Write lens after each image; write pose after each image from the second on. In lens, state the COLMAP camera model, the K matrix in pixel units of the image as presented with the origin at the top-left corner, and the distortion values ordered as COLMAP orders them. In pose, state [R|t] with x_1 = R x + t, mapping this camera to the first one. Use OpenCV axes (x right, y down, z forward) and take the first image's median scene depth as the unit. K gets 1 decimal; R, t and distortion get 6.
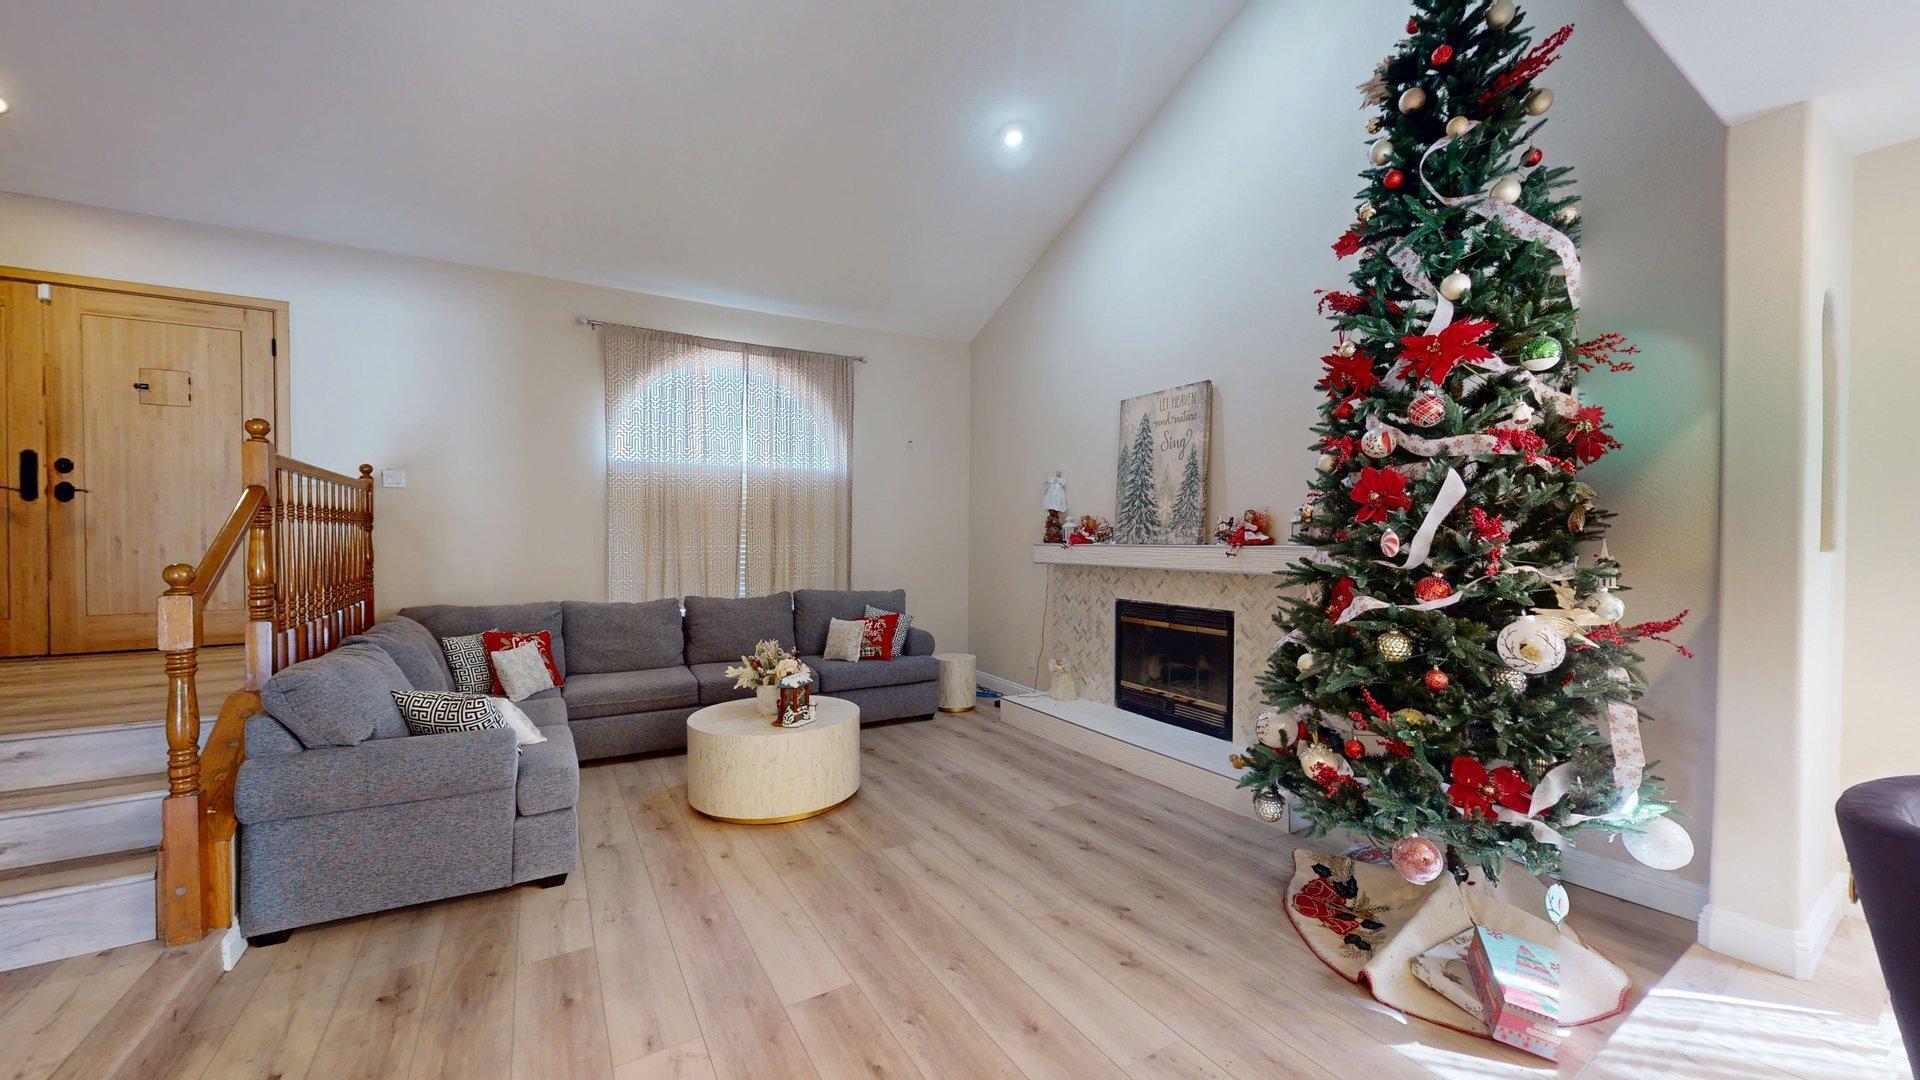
lens RADIAL K [[690.1, 0, 960.4], [0, 690.1, 540.0], [0, 0, 1]] dist [-0.001982, -0.000092]
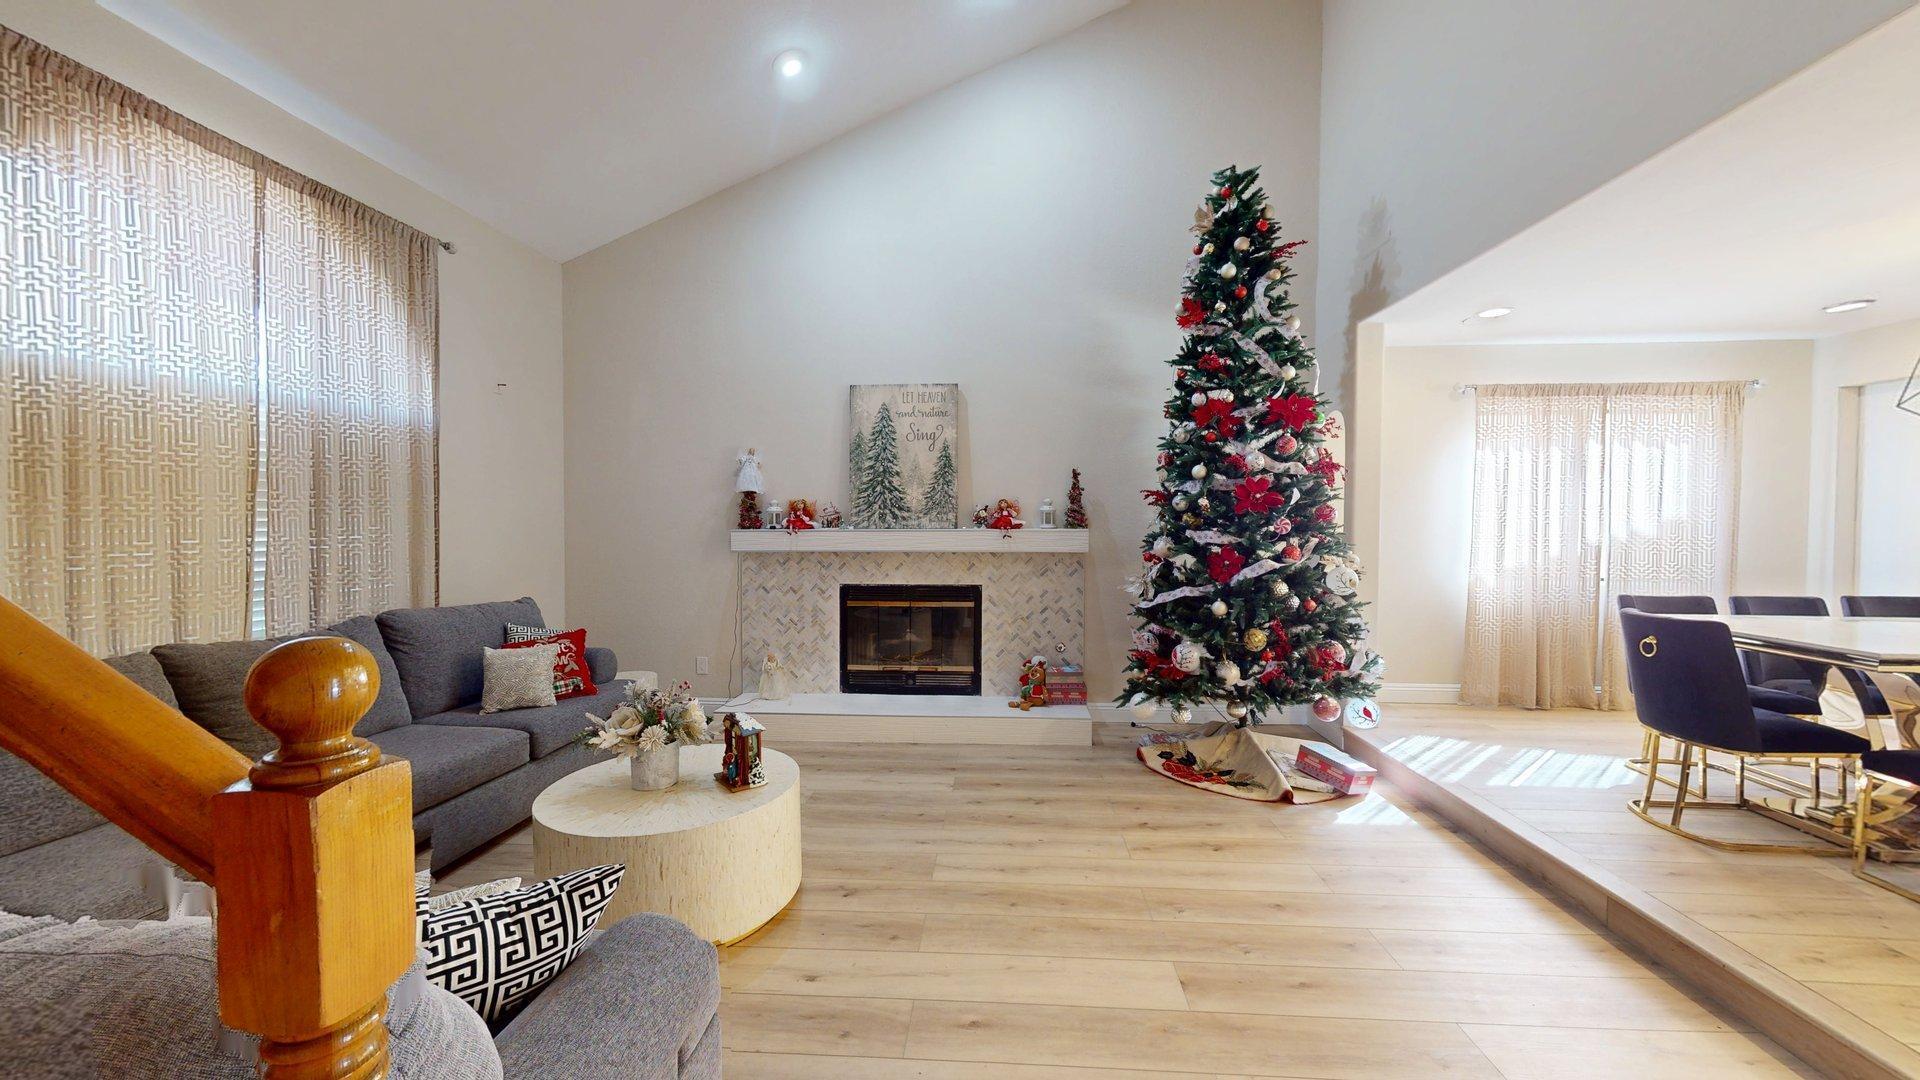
lens RADIAL K [[694.5, 0, 963.6], [0, 694.5, 537.8], [0, 0, 1]] dist [0.003292, -0.000068]
pose [[0.582852, -0.019211, 0.812351, -0.537991], [0.002732, 0.999761, 0.021683, -0.002910], [-0.812573, -0.010418, 0.582766, 0.306685]]
